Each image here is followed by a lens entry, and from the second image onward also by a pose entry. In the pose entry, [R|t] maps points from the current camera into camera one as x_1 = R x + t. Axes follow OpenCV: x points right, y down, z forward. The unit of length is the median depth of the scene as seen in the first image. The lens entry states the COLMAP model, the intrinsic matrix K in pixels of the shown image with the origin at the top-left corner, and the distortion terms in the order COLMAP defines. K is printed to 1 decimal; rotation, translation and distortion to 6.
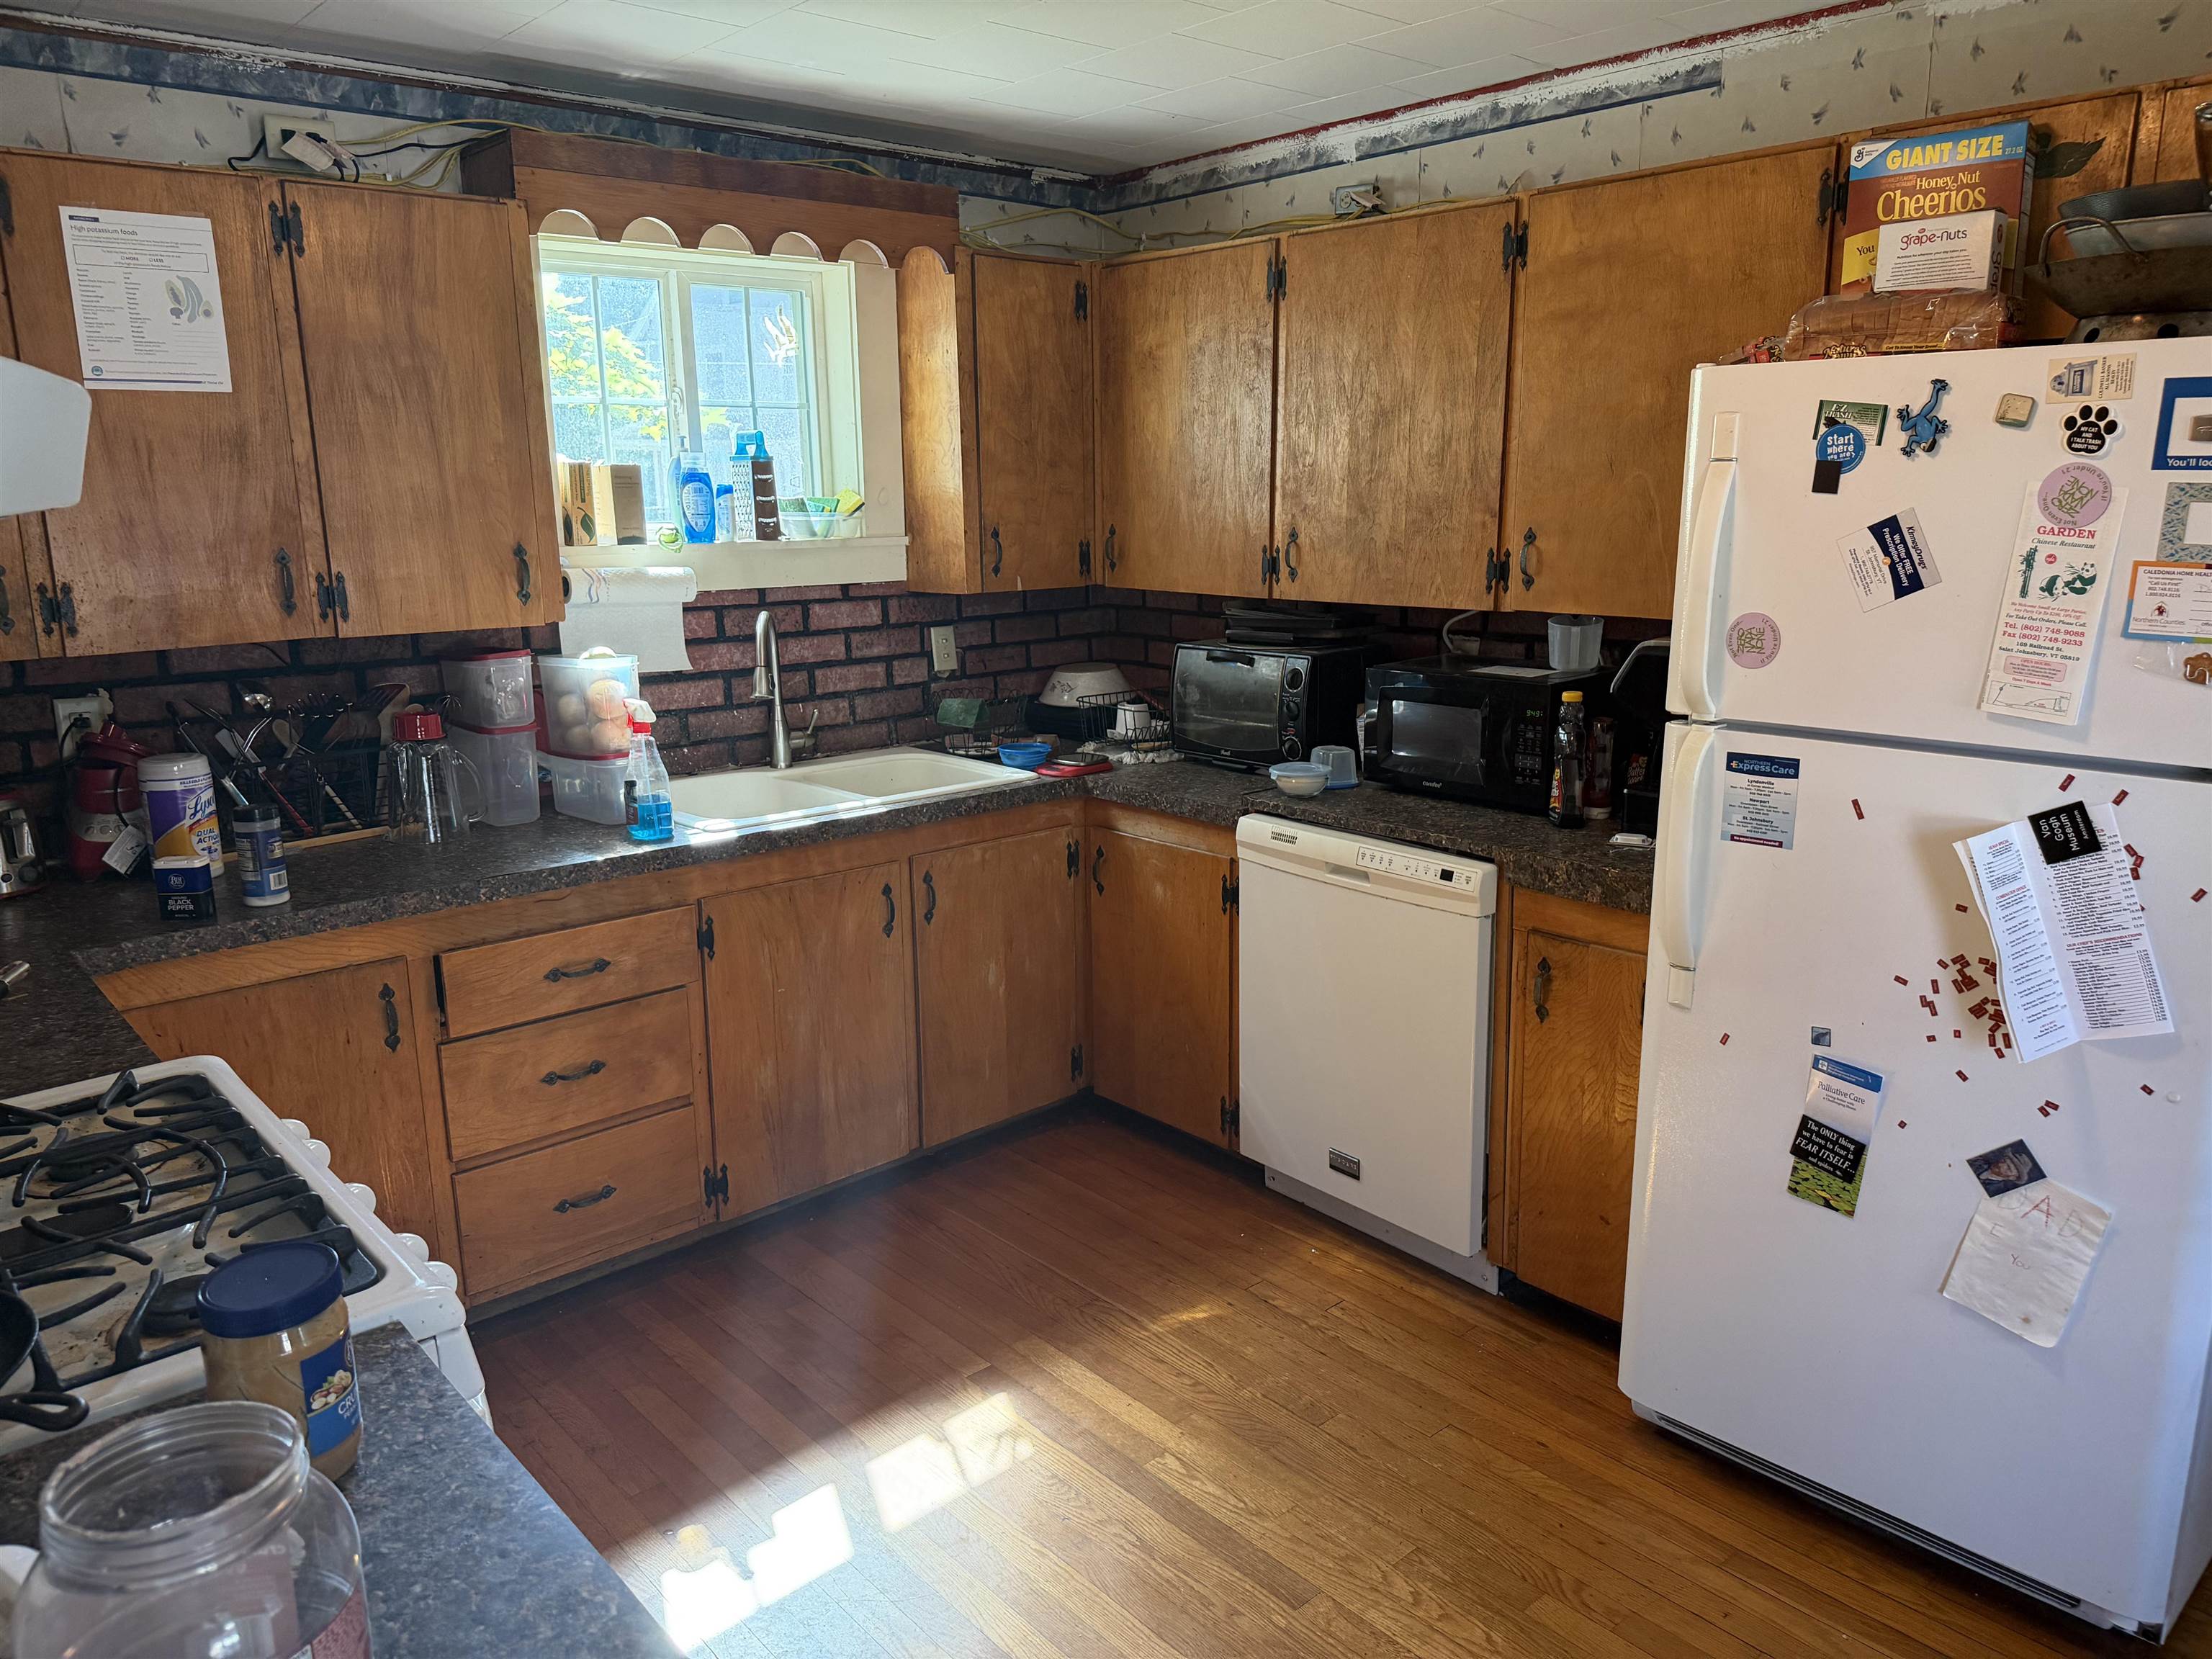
lens RADIAL K [[1545.5, 0, 1106.0], [0, 1545.5, 829.5], [0, 0, 1]] dist [0.043782, -0.074305]
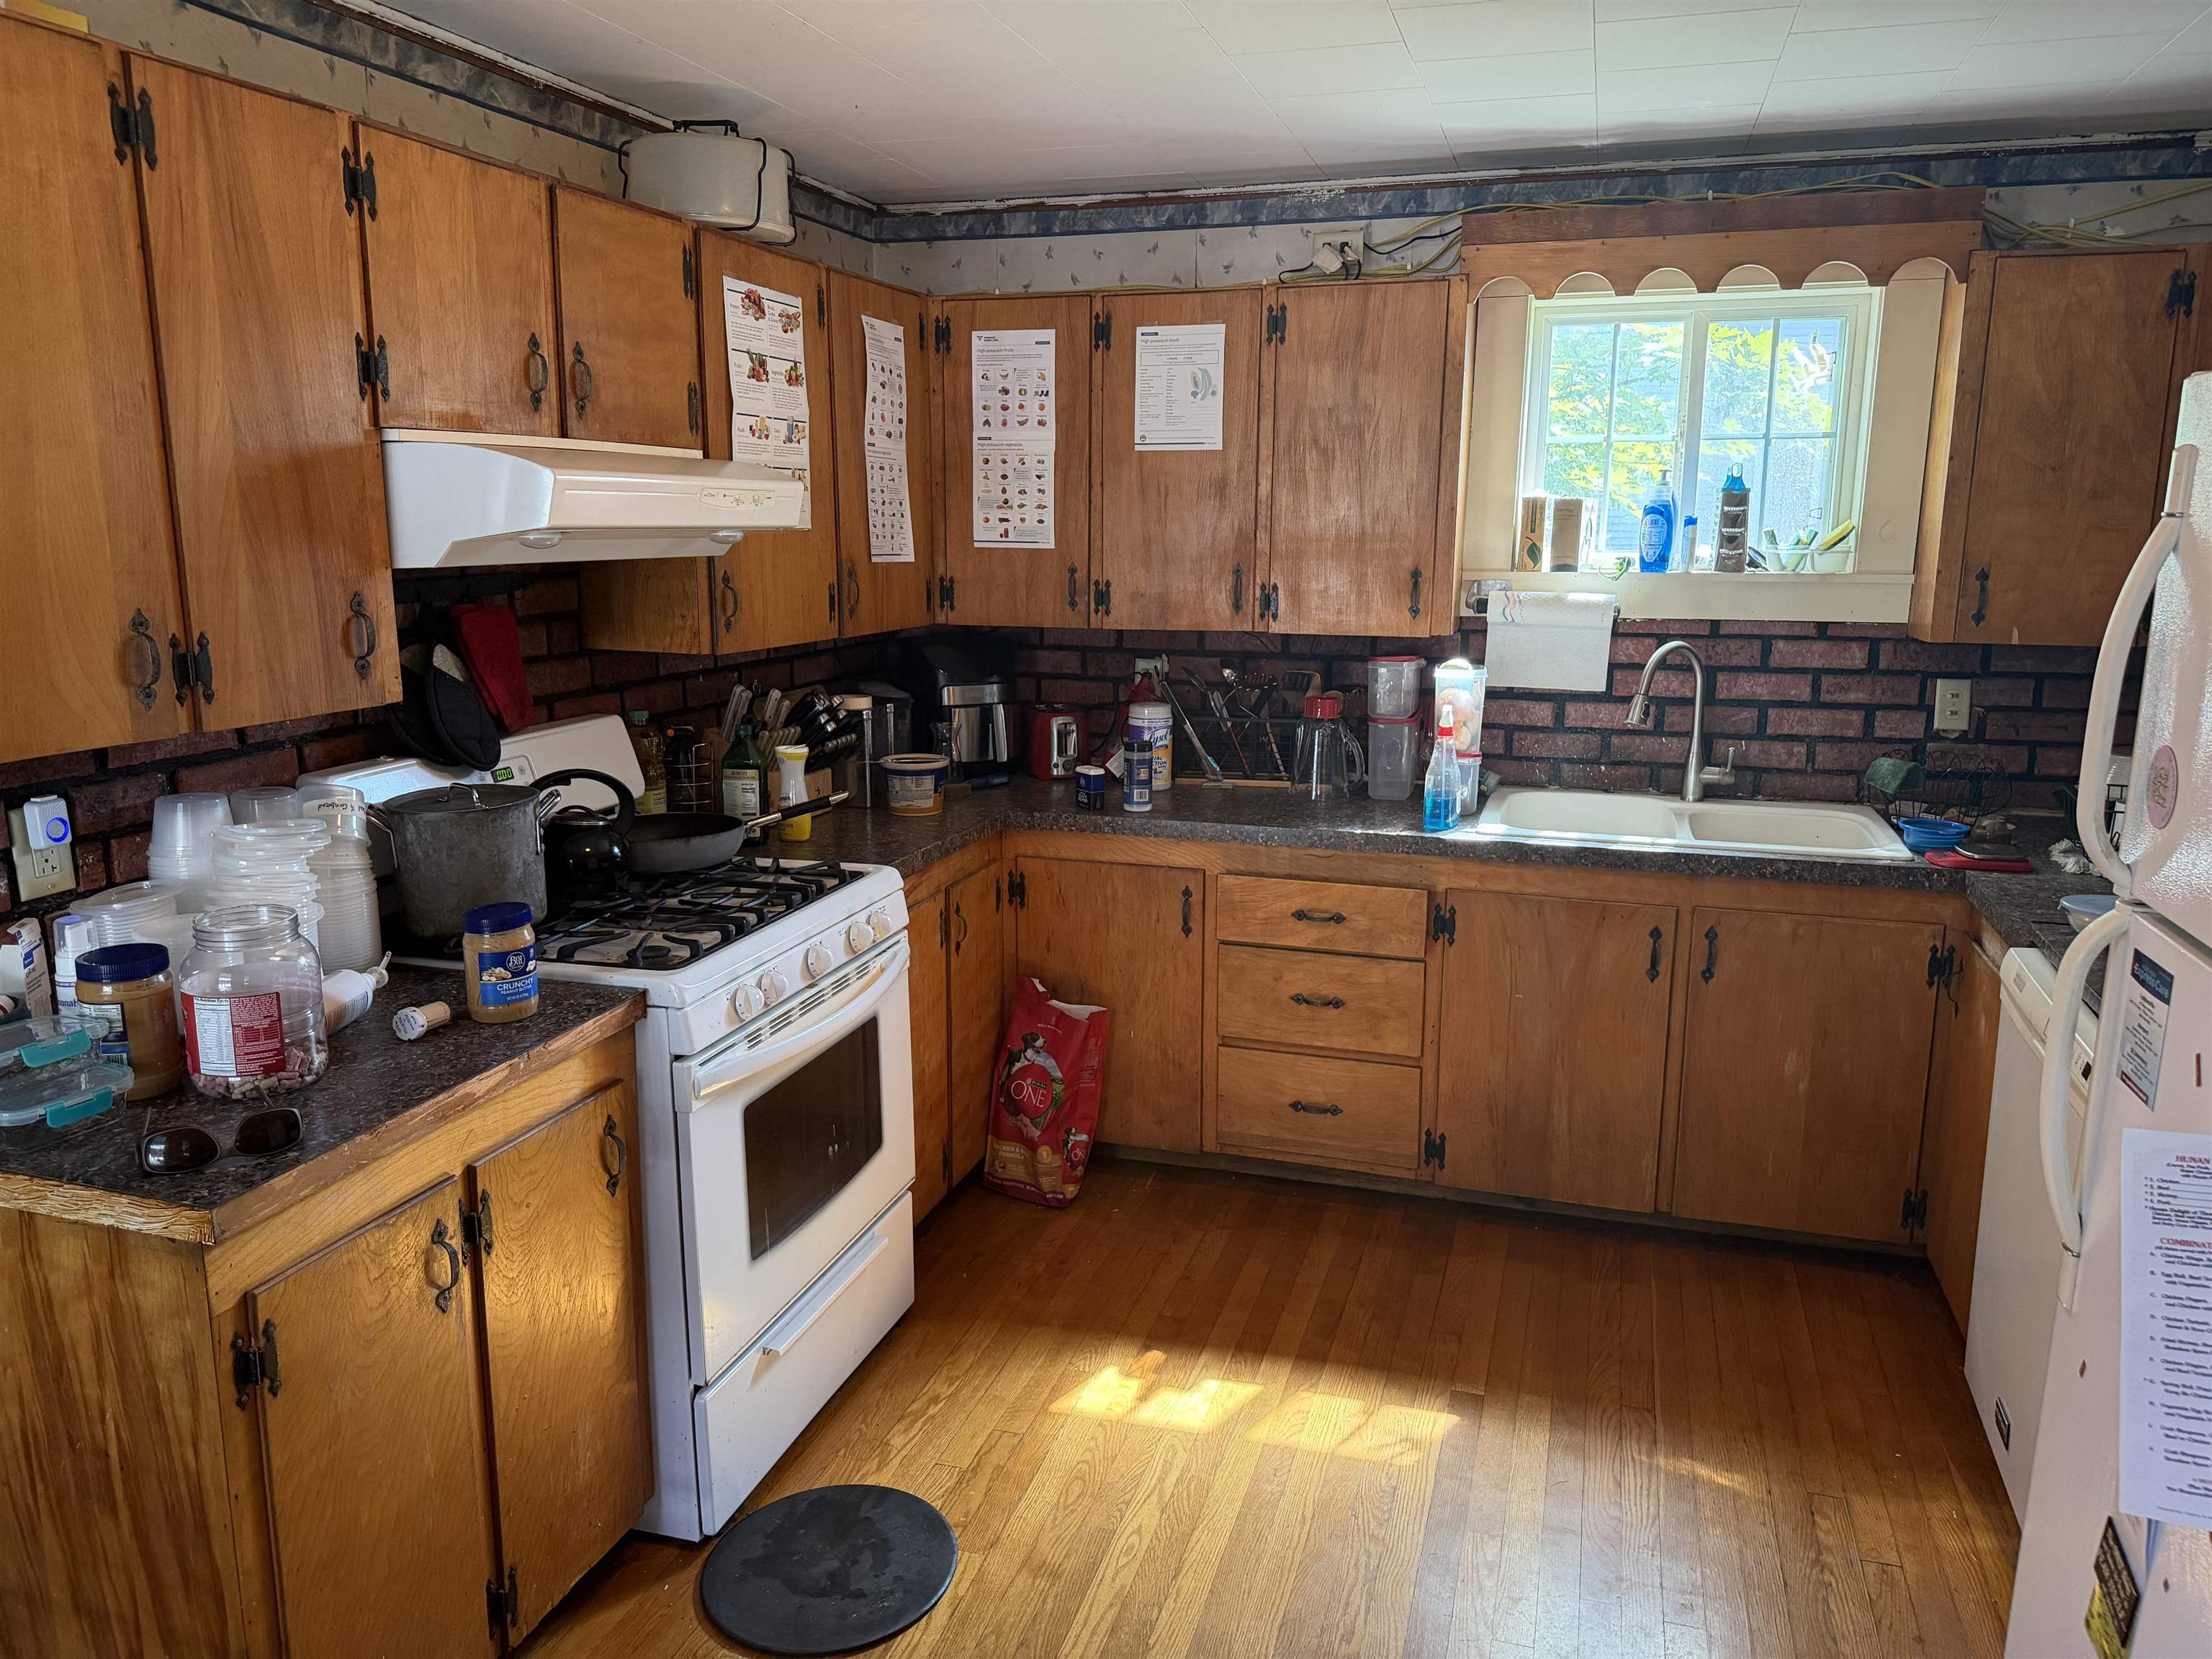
lens RADIAL K [[1541.3, 0, 1104.7], [0, 1541.3, 806.2], [0, 0, 1]] dist [0.048835, -0.101382]
pose [[0.507310, 0.172634, -0.844295, 0.504607], [-0.188326, 0.978257, 0.086866, -0.060007], [0.840934, 0.114935, 0.528791, 0.188615]]
